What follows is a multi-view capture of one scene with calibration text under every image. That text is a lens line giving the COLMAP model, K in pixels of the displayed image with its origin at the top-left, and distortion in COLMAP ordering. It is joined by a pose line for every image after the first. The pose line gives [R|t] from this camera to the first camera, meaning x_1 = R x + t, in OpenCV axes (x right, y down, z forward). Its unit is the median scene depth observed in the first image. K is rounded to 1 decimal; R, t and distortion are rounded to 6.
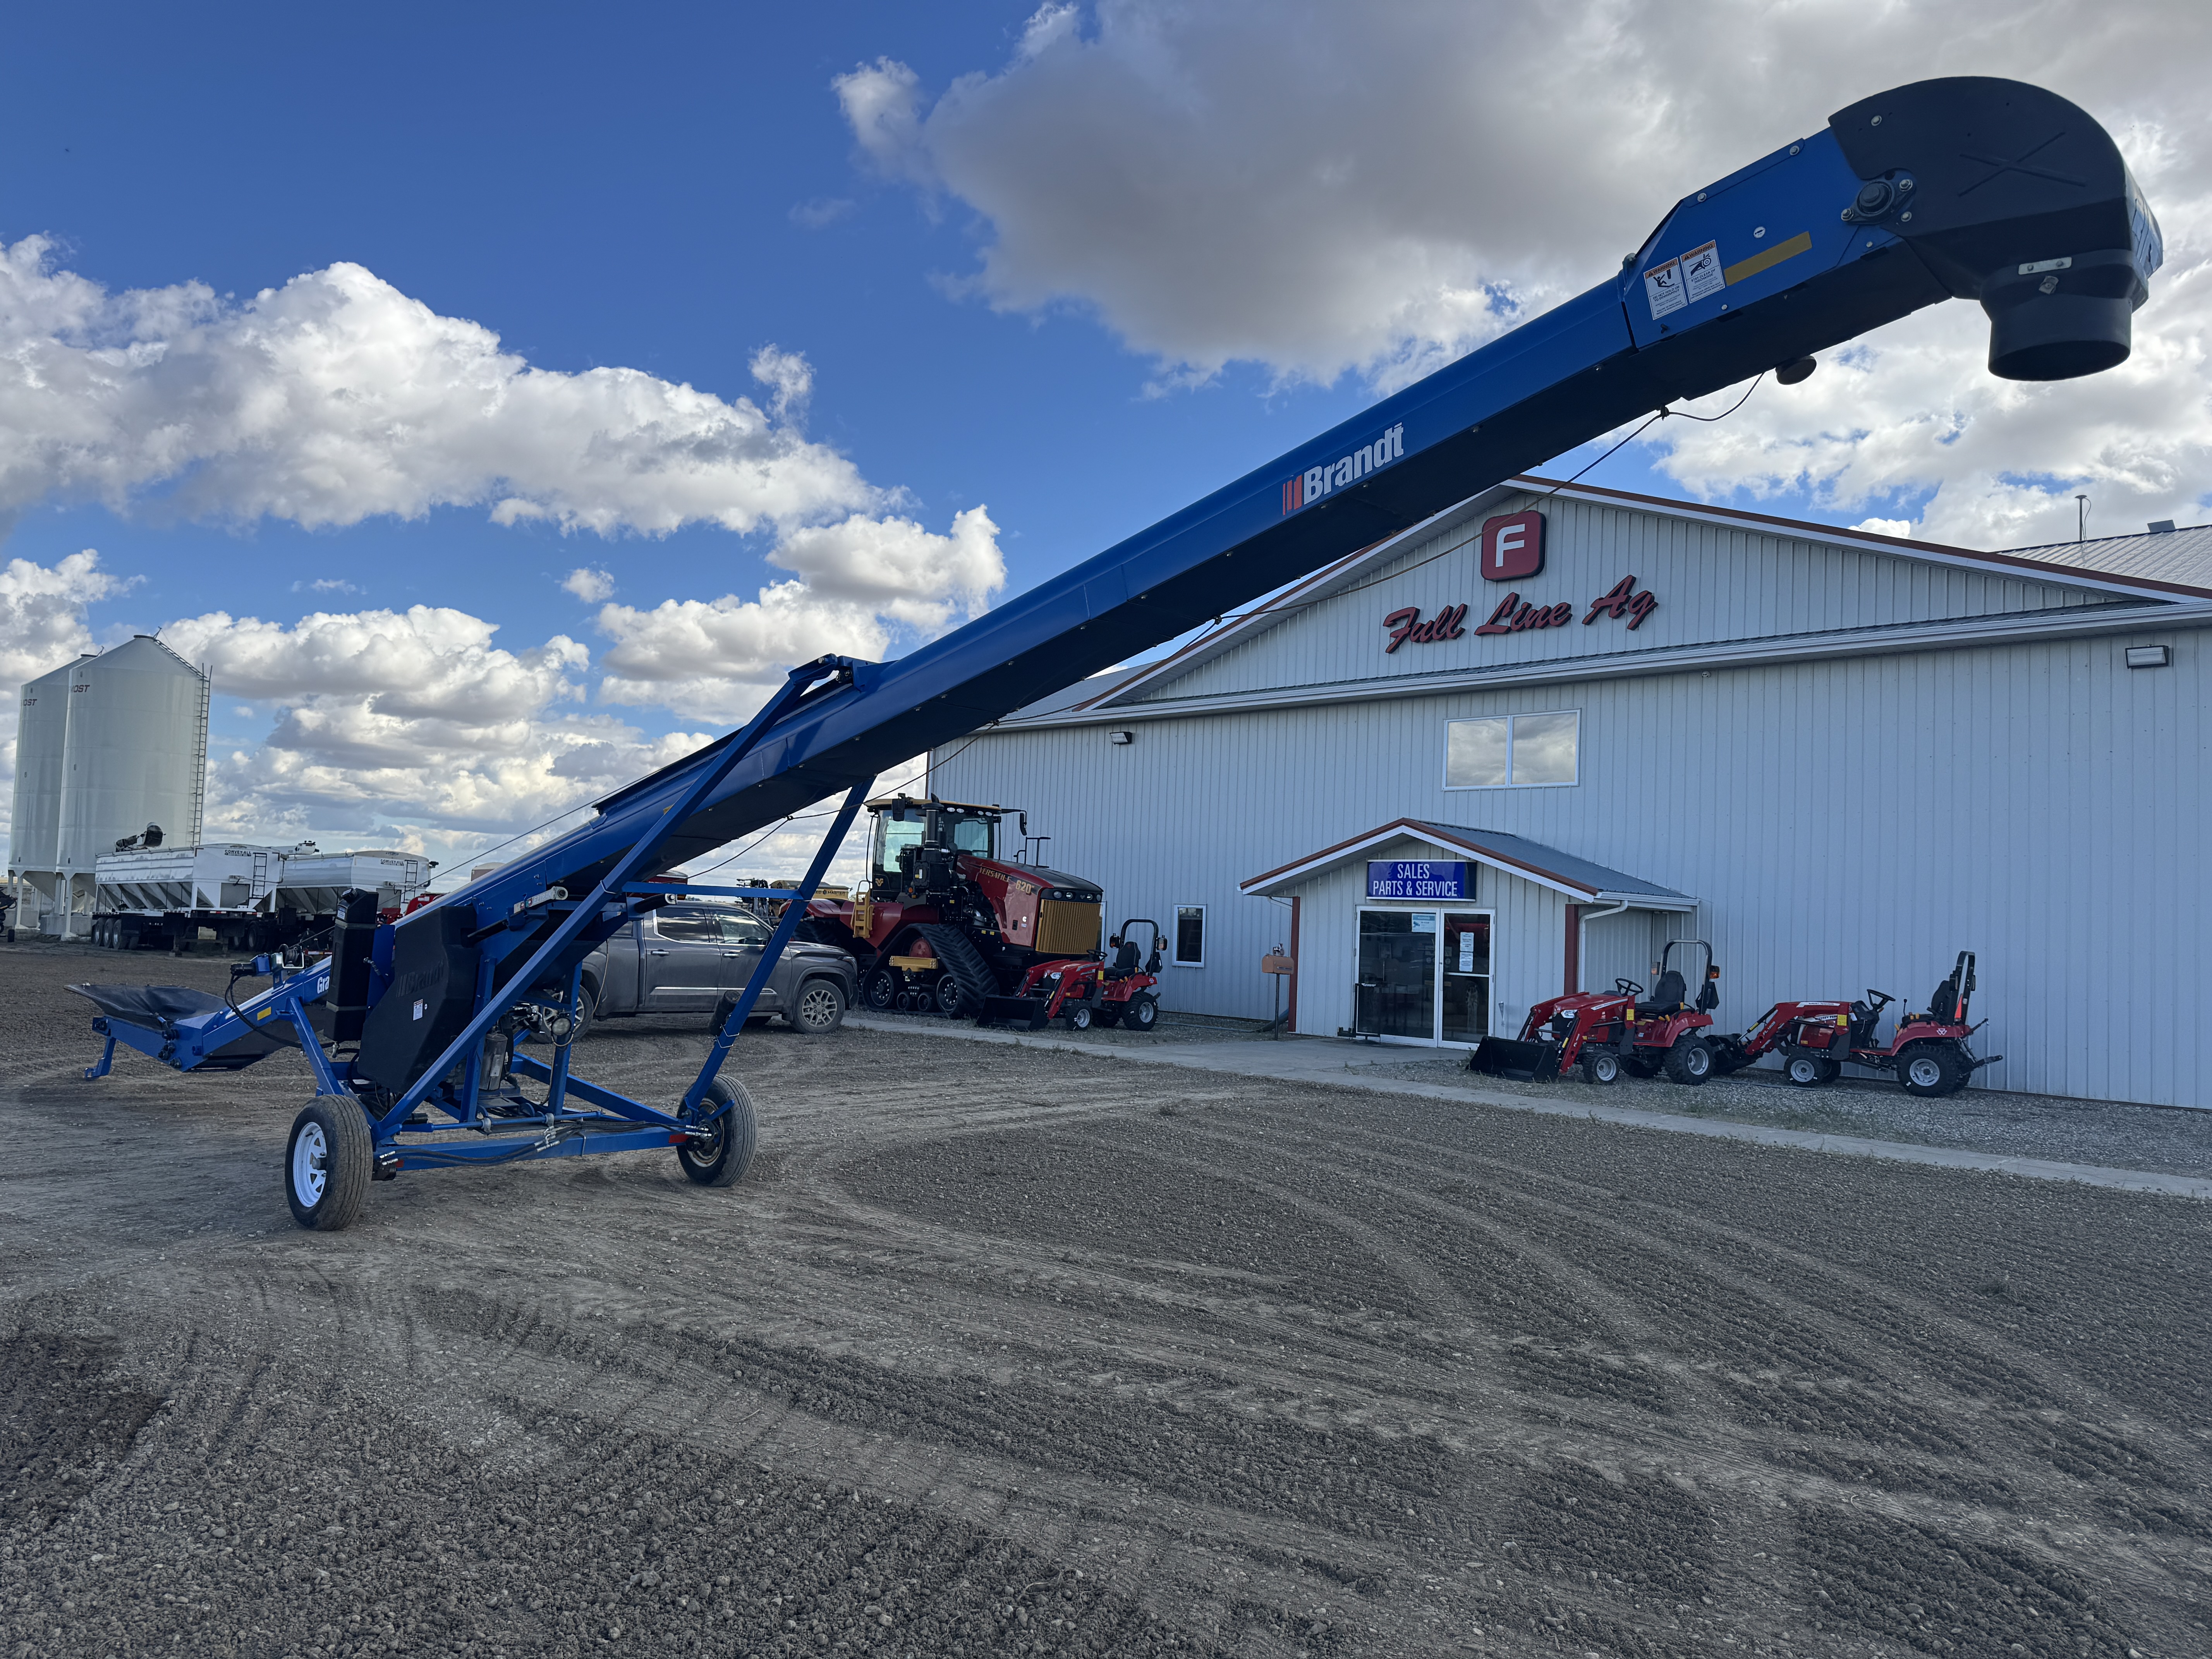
lens RADIAL K [[1614.0, 0, 1122.6], [0, 1614.0, 859.2], [0, 0, 1]] dist [-0.007124, -0.009143]
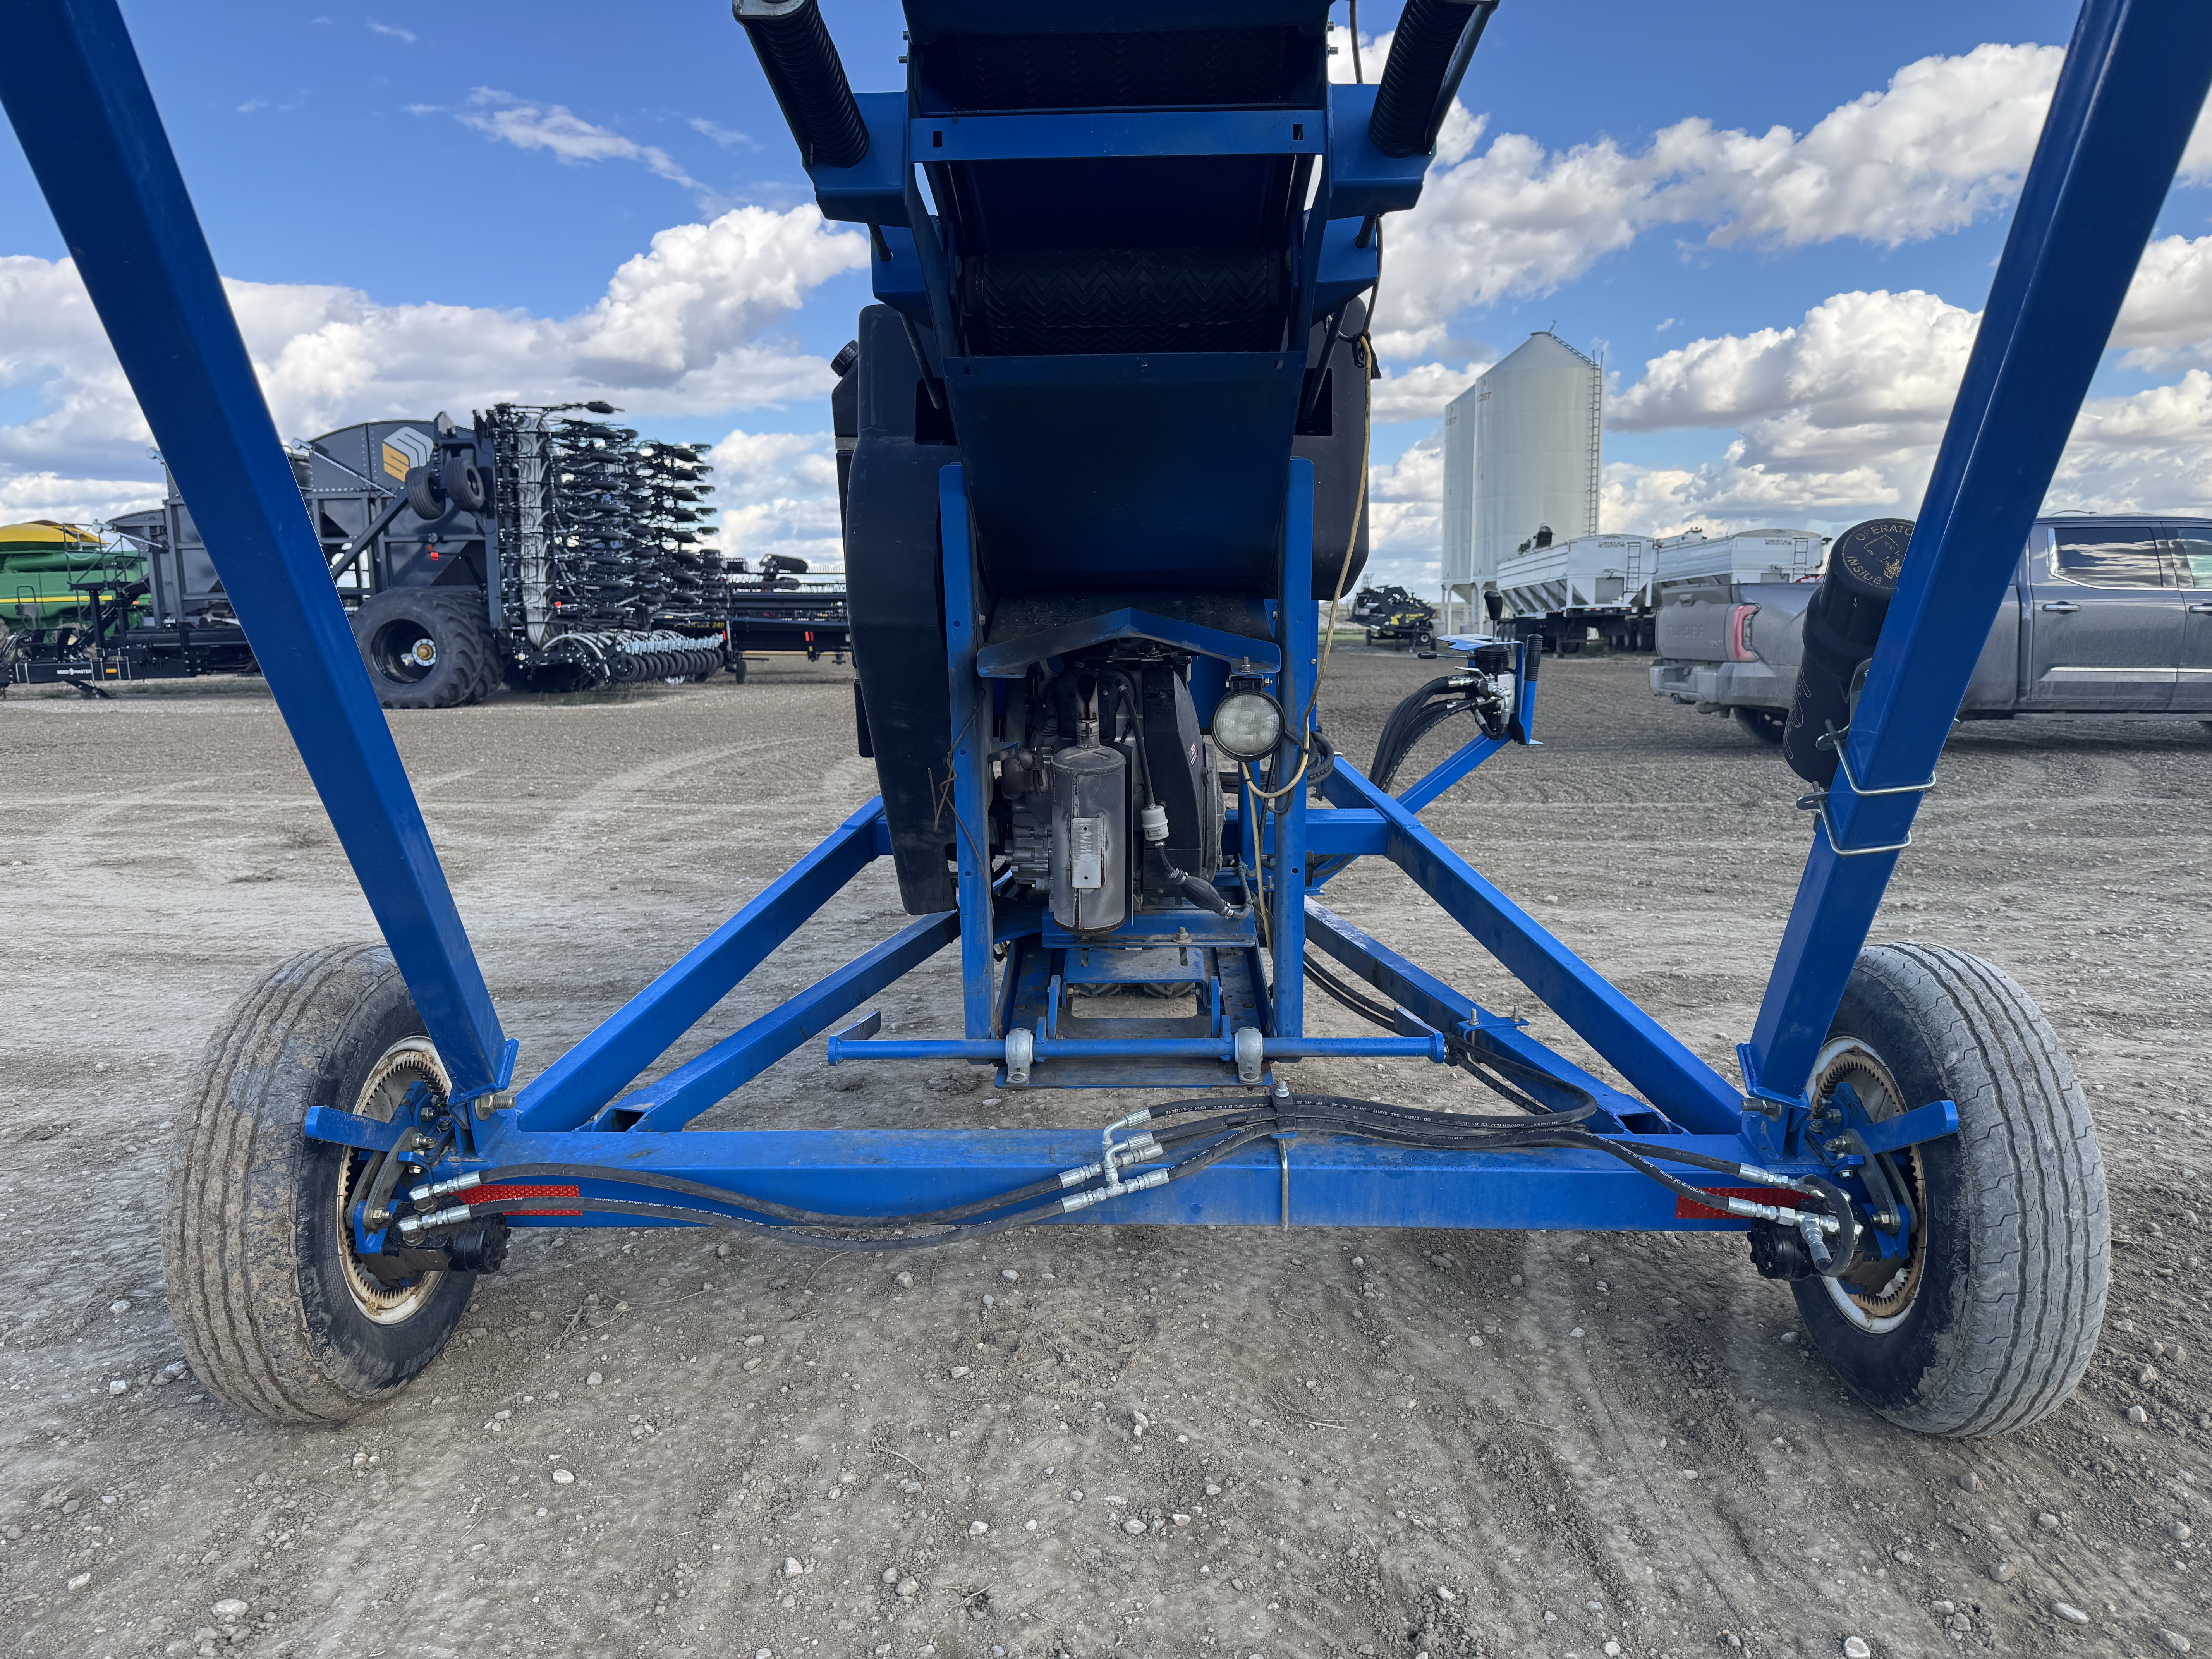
lens RADIAL K [[1588.1, 0, 1098.0], [0, 1588.1, 863.3], [0, 0, 1]] dist [0.005576, -0.007250]
pose [[0.648433, 0.073859, -0.757680, -0.034229], [0.067095, 0.985865, 0.153523, 0.017259], [0.758309, -0.150386, 0.634311, 0.167438]]
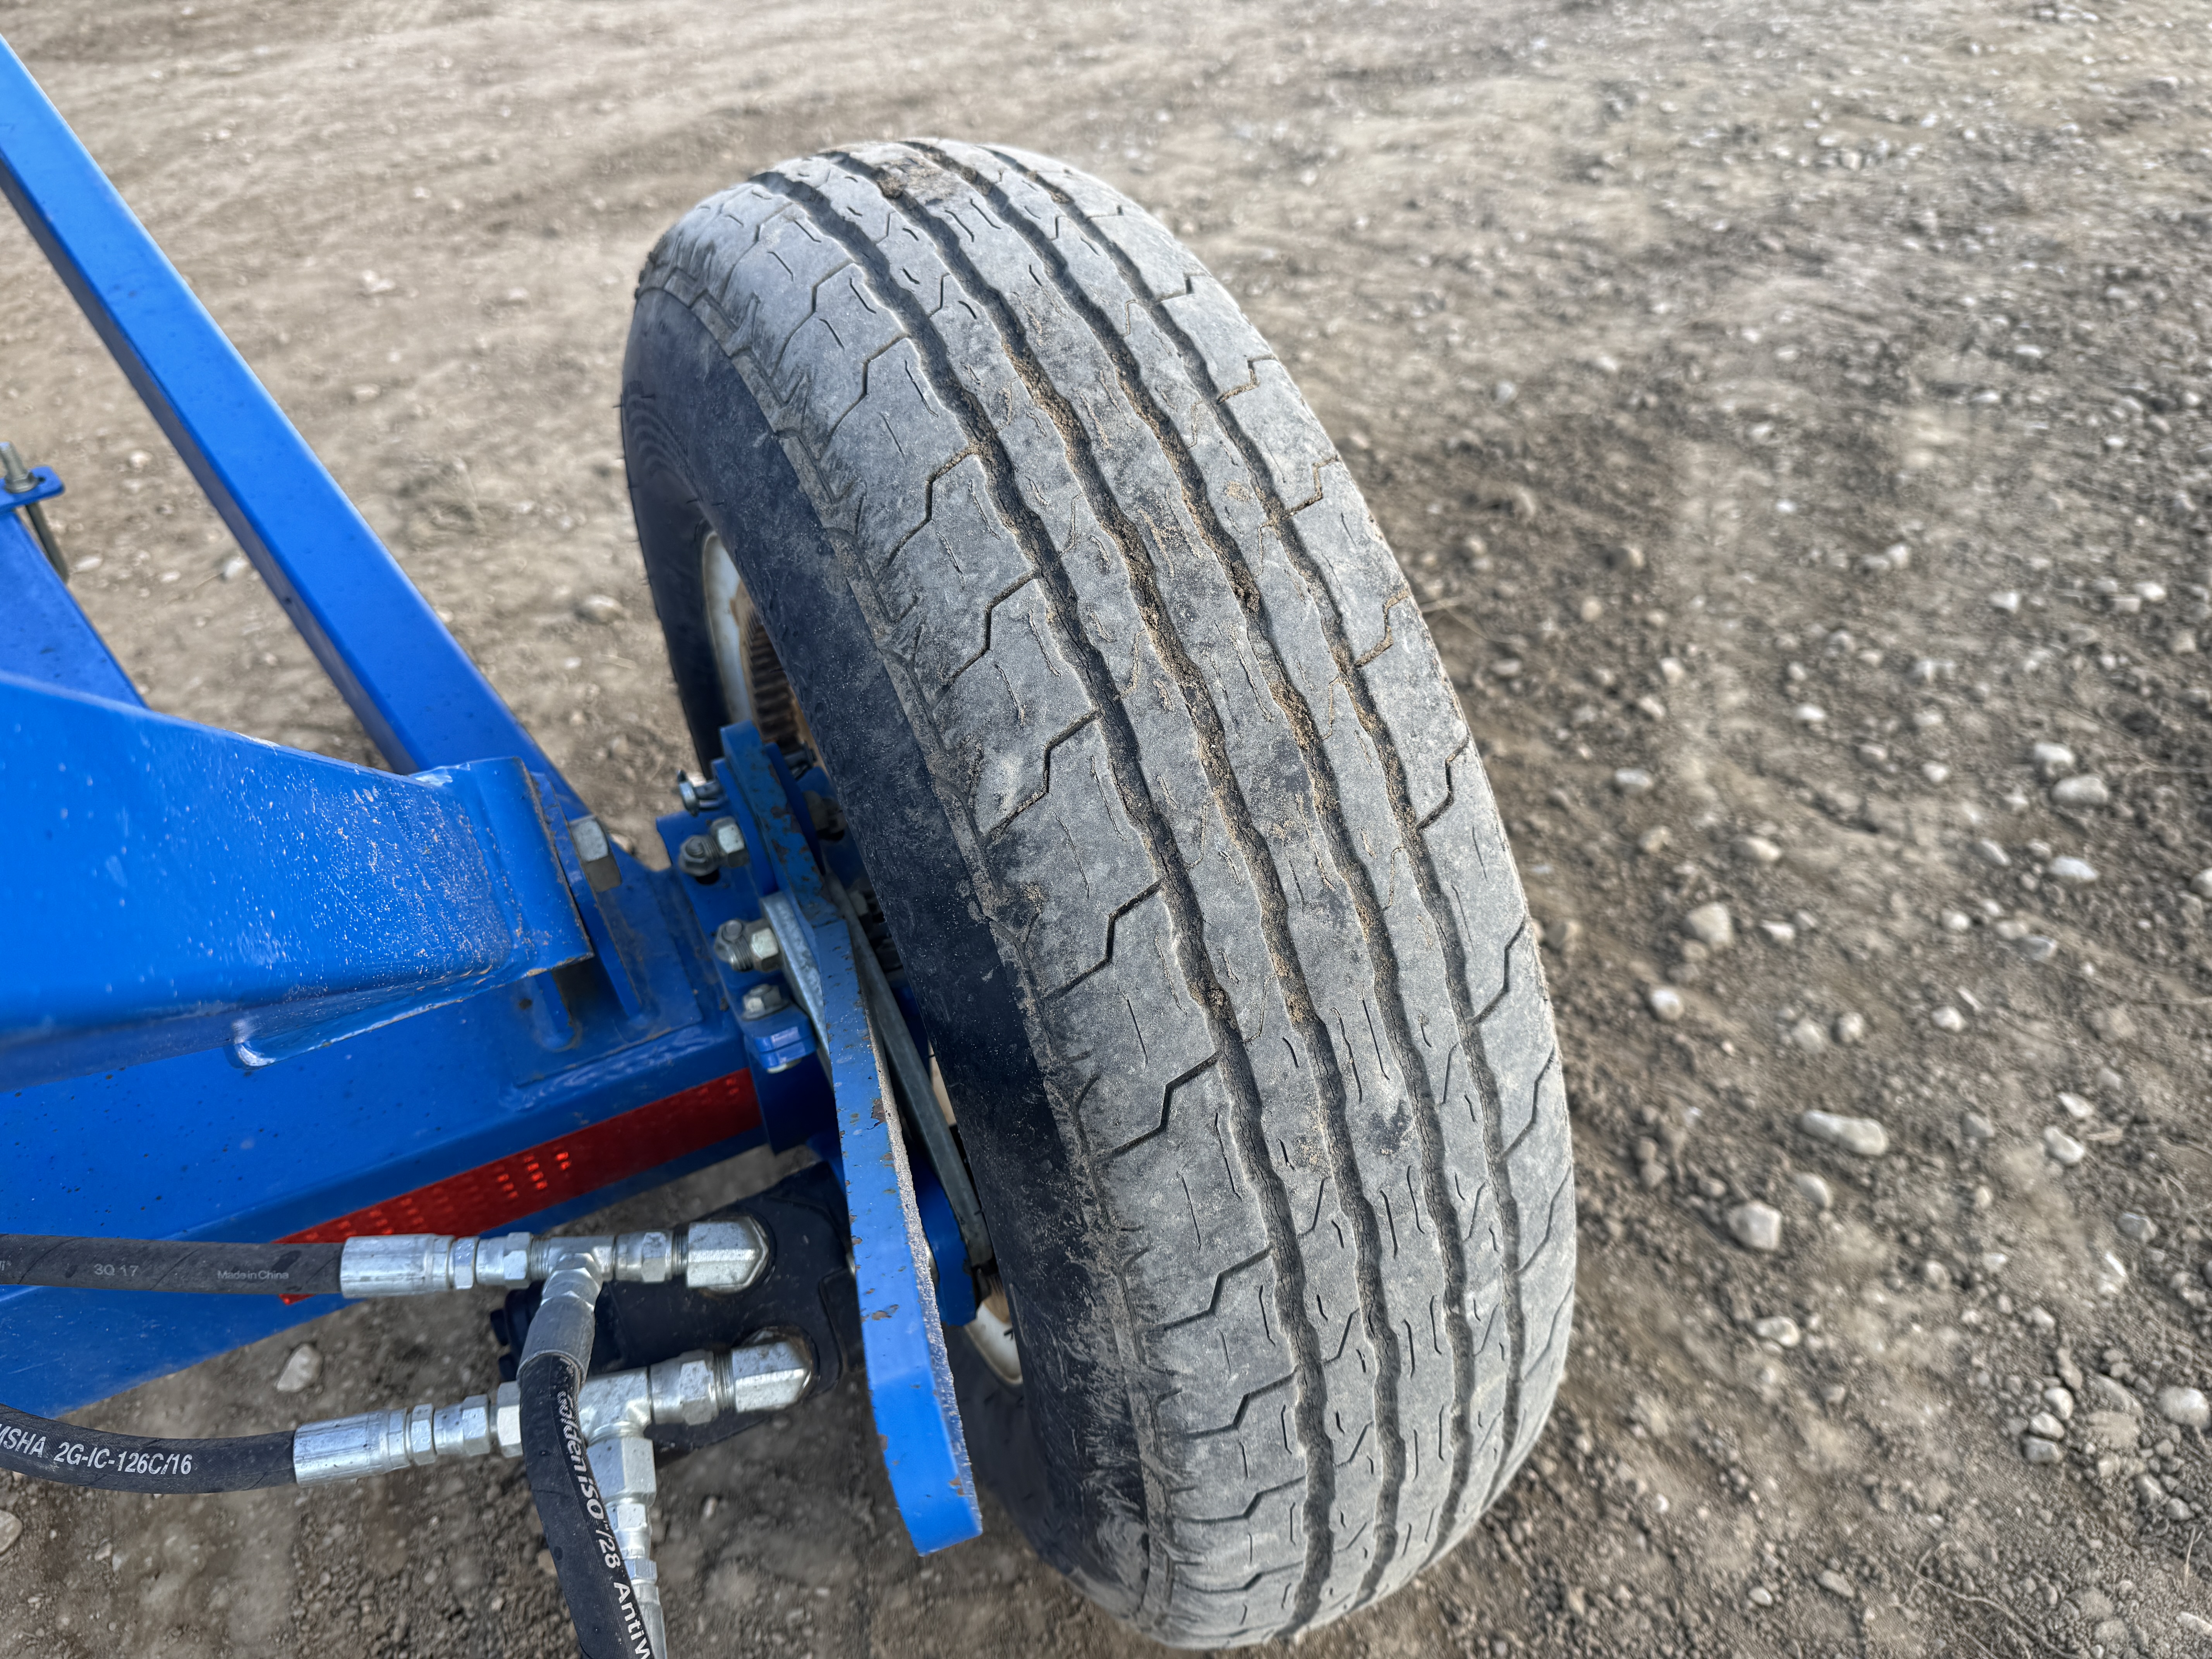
lens RADIAL K [[1543.9, 0, 1108.1], [0, 1543.9, 835.7], [0, 0, 1]] dist [0.098701, -0.136689]
pose [[0.918392, 0.185638, -0.349421, -0.047985], [0.099370, 0.746589, 0.657822, 0.024990], [0.382991, -0.638861, 0.667214, 0.206597]]
